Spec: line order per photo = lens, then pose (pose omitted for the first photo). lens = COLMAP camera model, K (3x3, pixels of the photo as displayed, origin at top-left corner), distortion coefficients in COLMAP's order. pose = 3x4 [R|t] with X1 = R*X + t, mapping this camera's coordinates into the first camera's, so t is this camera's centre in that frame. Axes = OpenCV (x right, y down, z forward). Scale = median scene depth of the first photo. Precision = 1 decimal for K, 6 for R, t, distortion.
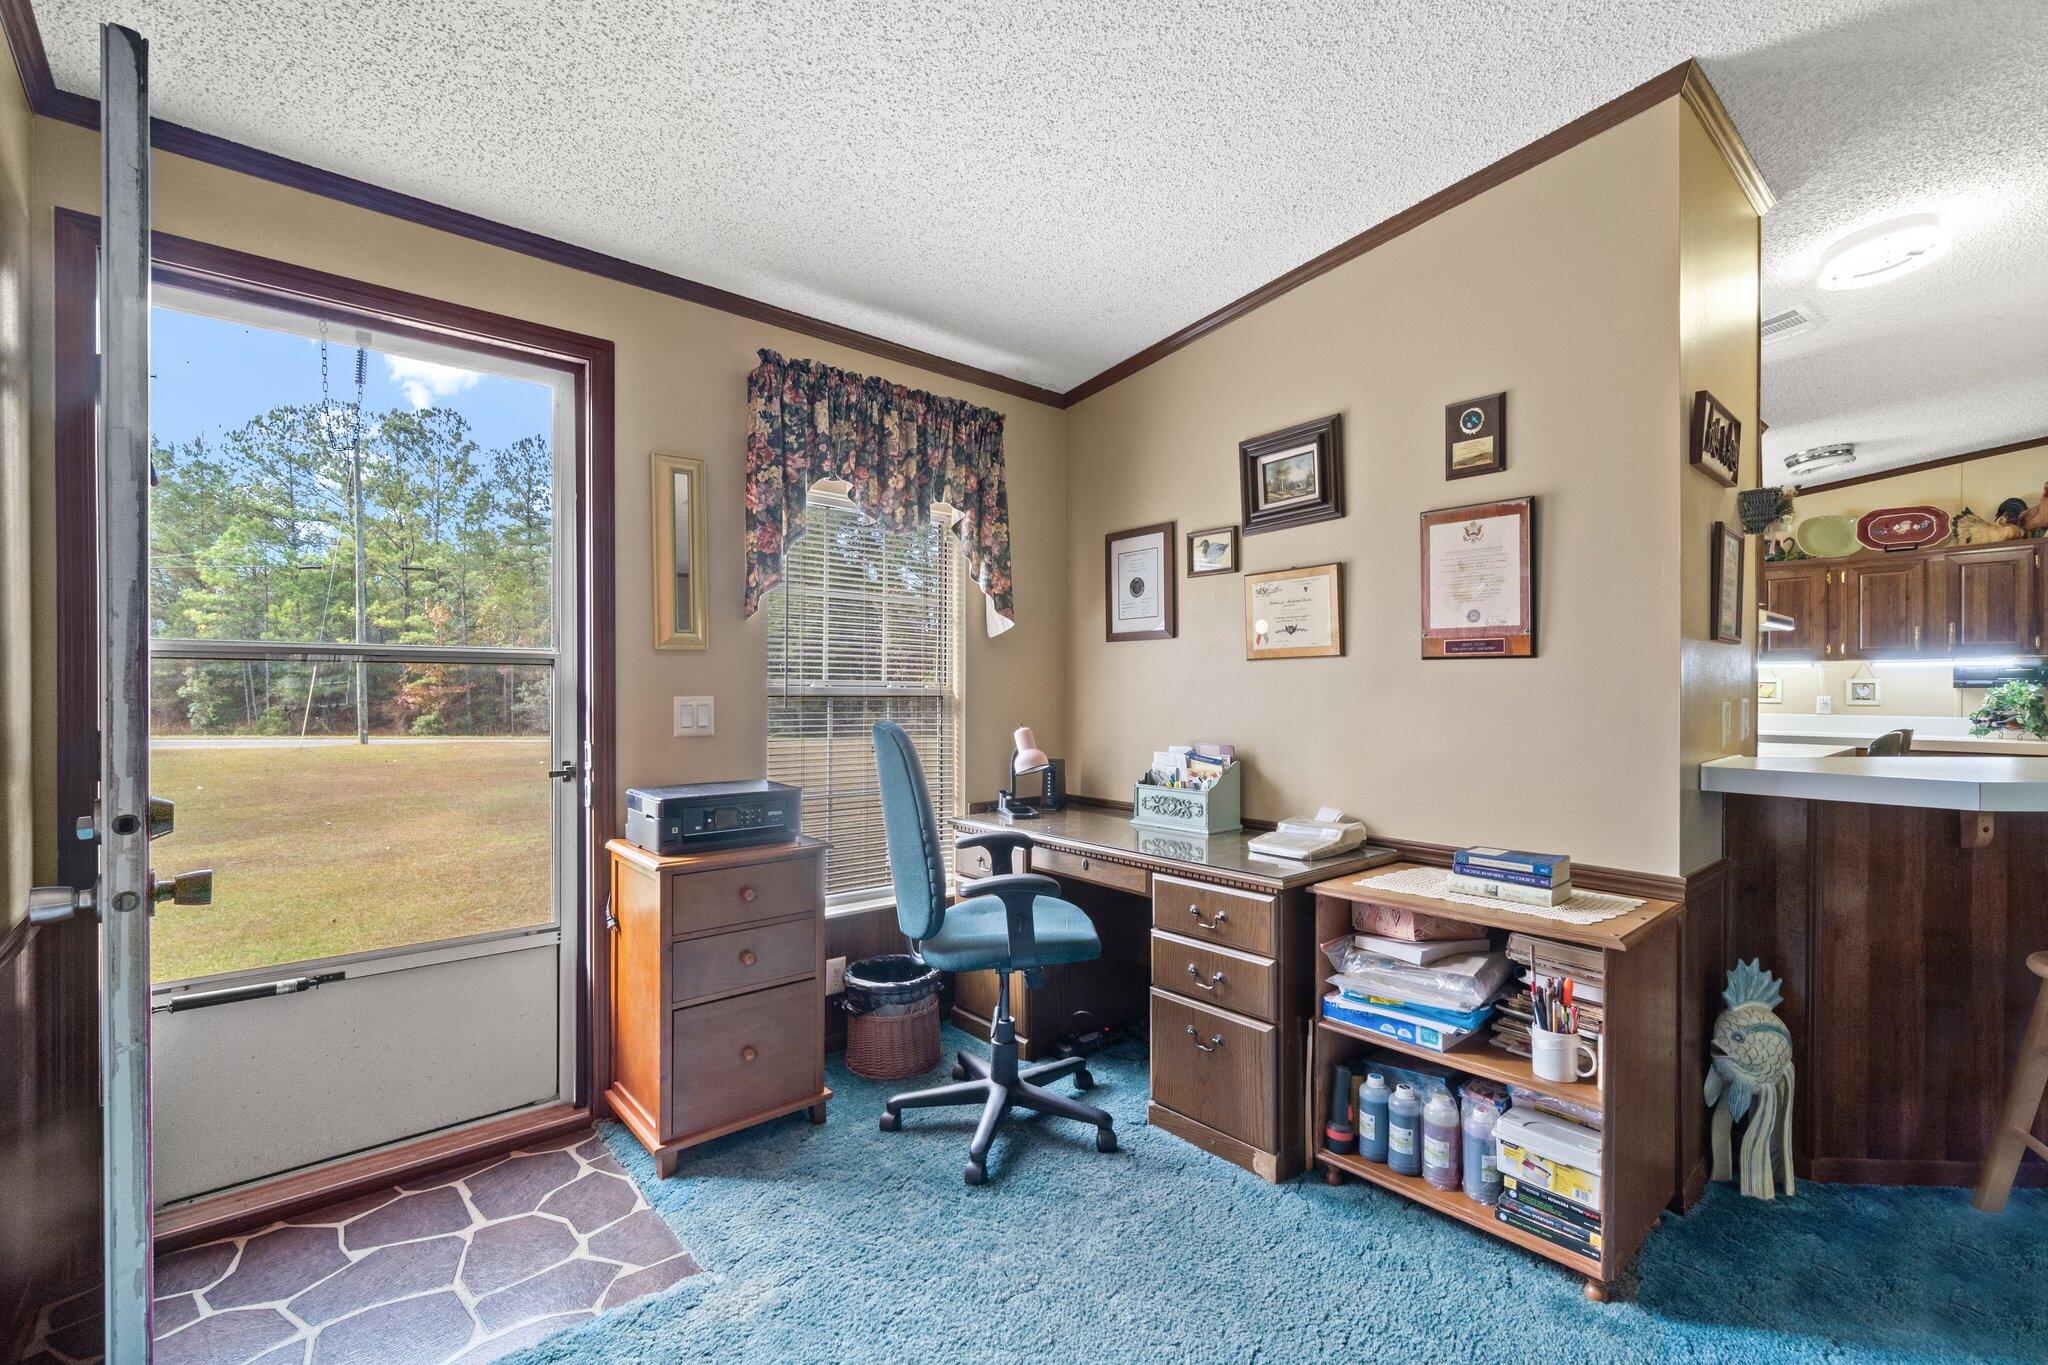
lens RADIAL K [[894.6, 0, 1024.0], [0, 894.6, 682.5], [0, 0, 1]] dist [-0.002806, -0.000590]
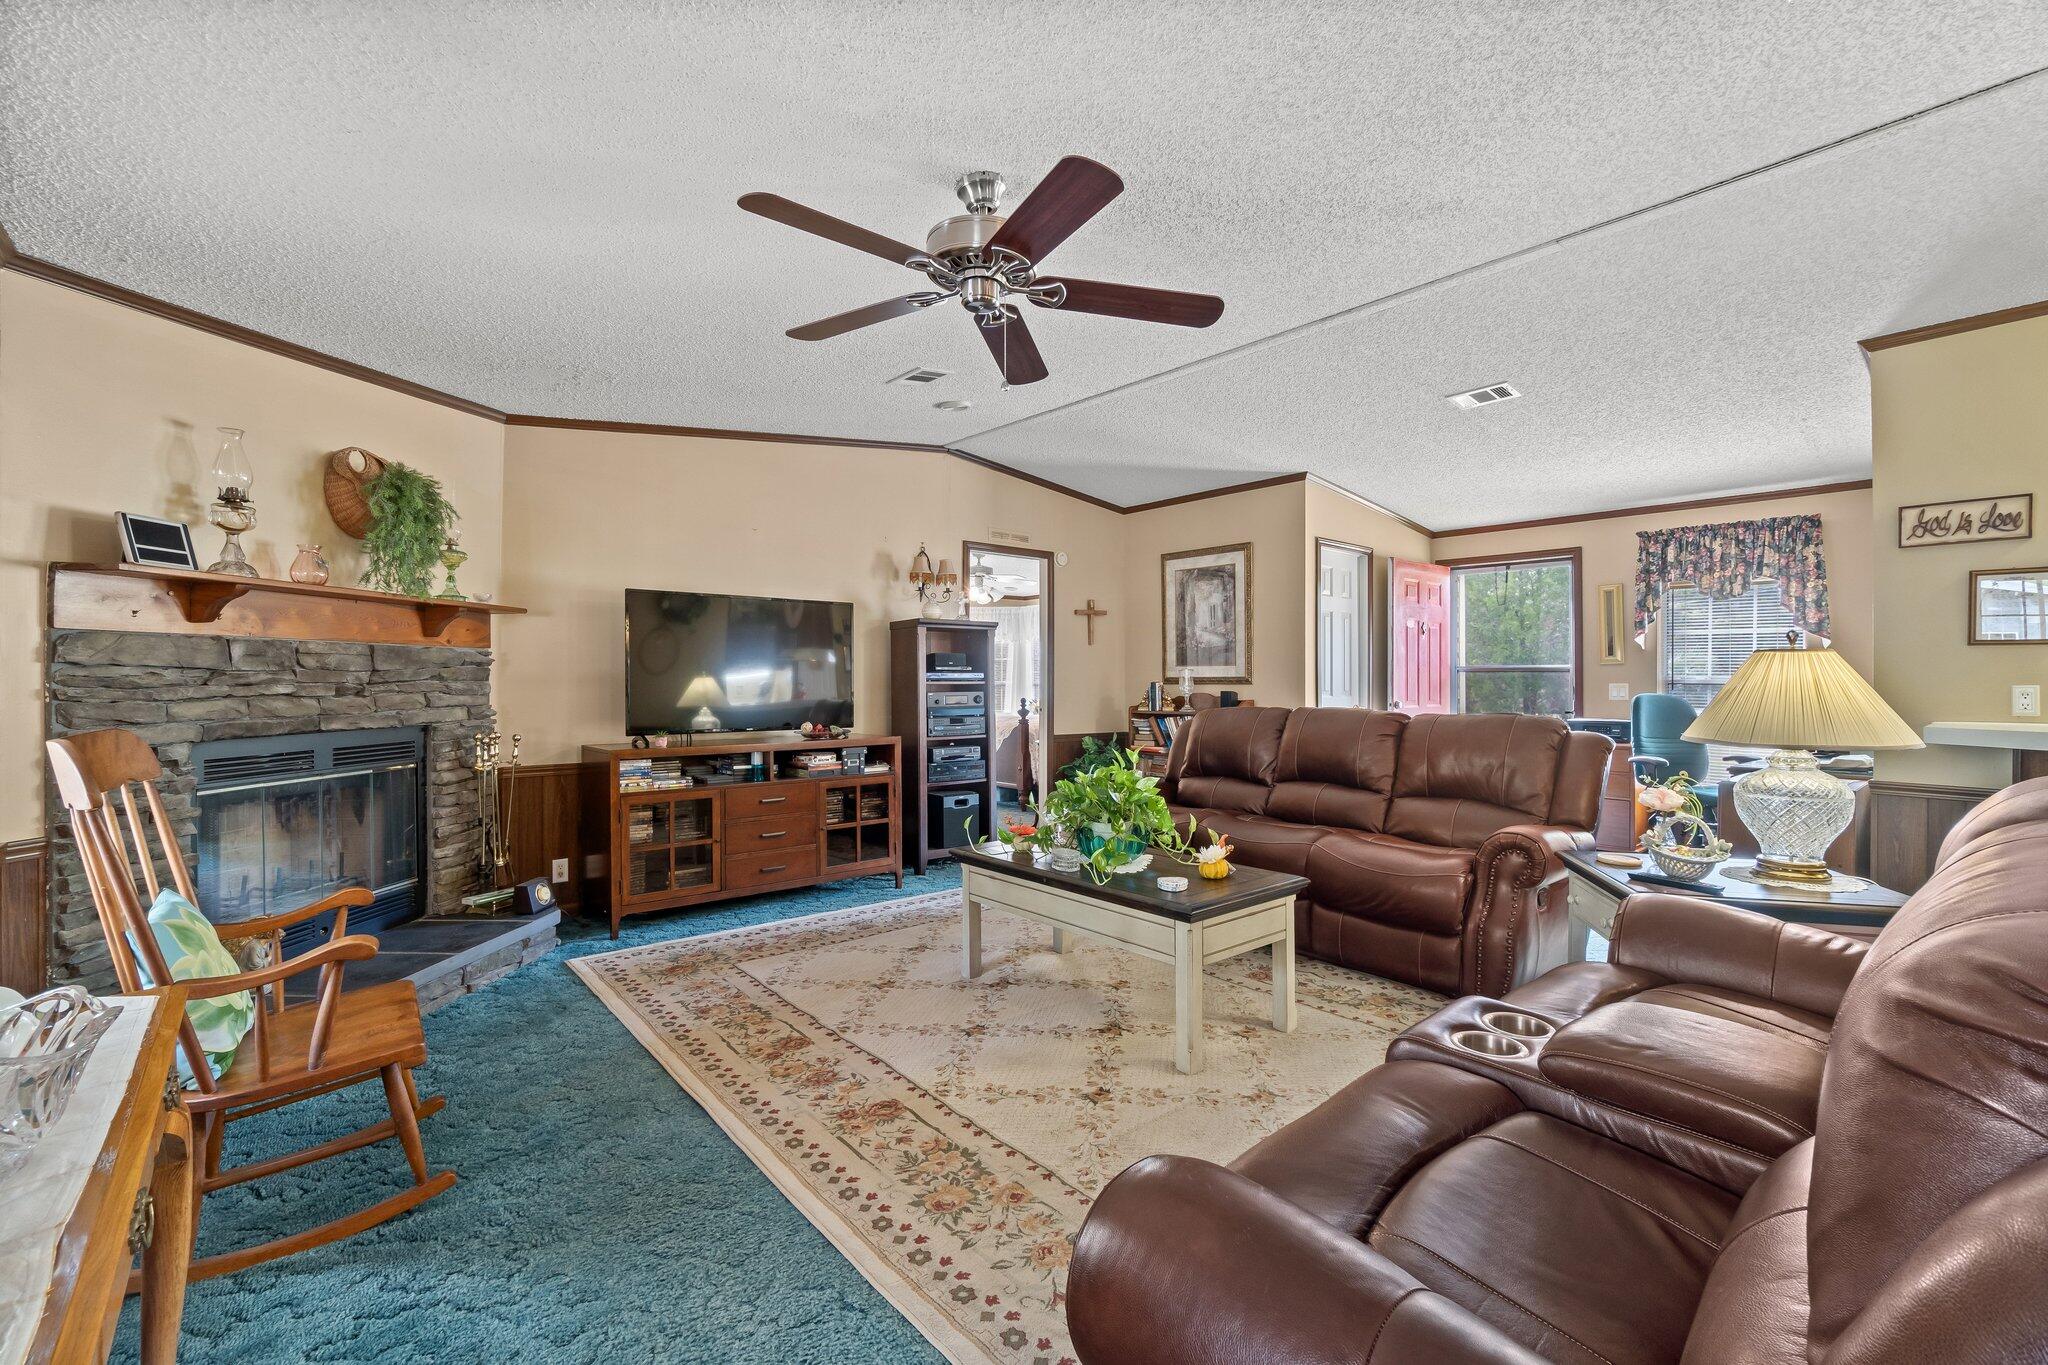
lens RADIAL K [[888.2, 0, 1024.0], [0, 888.2, 682.5], [0, 0, 1]] dist [-0.000444, 0.000305]
pose [[-0.006624, -0.002842, -0.999974, 1.918398], [0.000597, 0.999996, -0.002846, 0.018451], [0.999978, -0.000616, -0.006622, -0.537866]]
